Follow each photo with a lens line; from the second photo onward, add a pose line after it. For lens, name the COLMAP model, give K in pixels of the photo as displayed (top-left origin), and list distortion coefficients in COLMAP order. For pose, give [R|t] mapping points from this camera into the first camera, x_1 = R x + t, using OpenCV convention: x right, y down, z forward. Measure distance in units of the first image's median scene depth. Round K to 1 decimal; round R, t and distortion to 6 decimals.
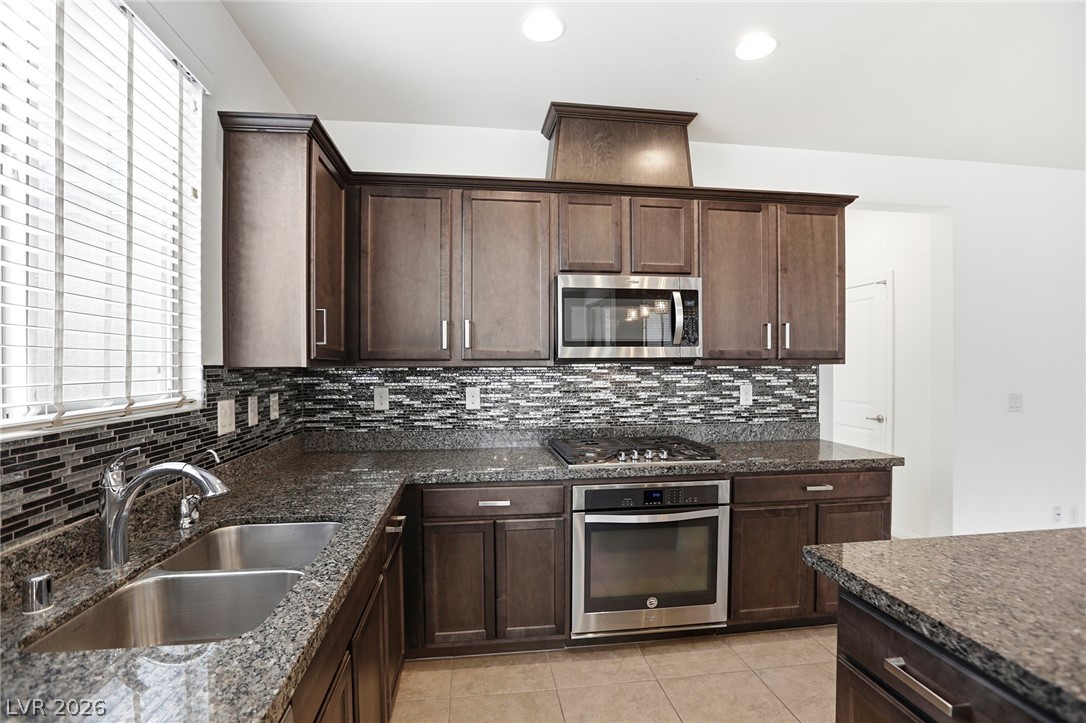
lens RADIAL K [[500.1, 0, 544.0], [0, 500.1, 363.8], [0, 0, 1]] dist [-0.037979, 0.009065]
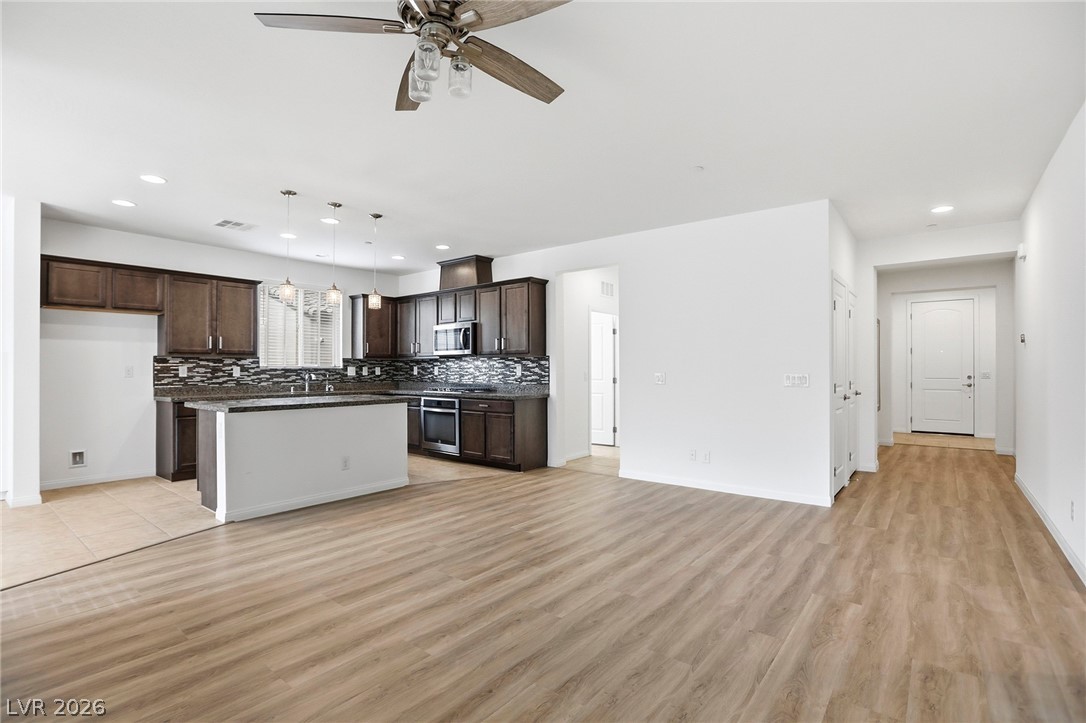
lens RADIAL K [[500.1, 0, 554.1], [0, 500.1, 365.7], [0, 0, 1]] dist [-0.037979, 0.009065]
pose [[0.699813, -0.003790, -0.714316, 2.118413], [0.000524, 0.999988, -0.004792, 0.051908], [0.714326, 0.002980, 0.699807, -0.408665]]
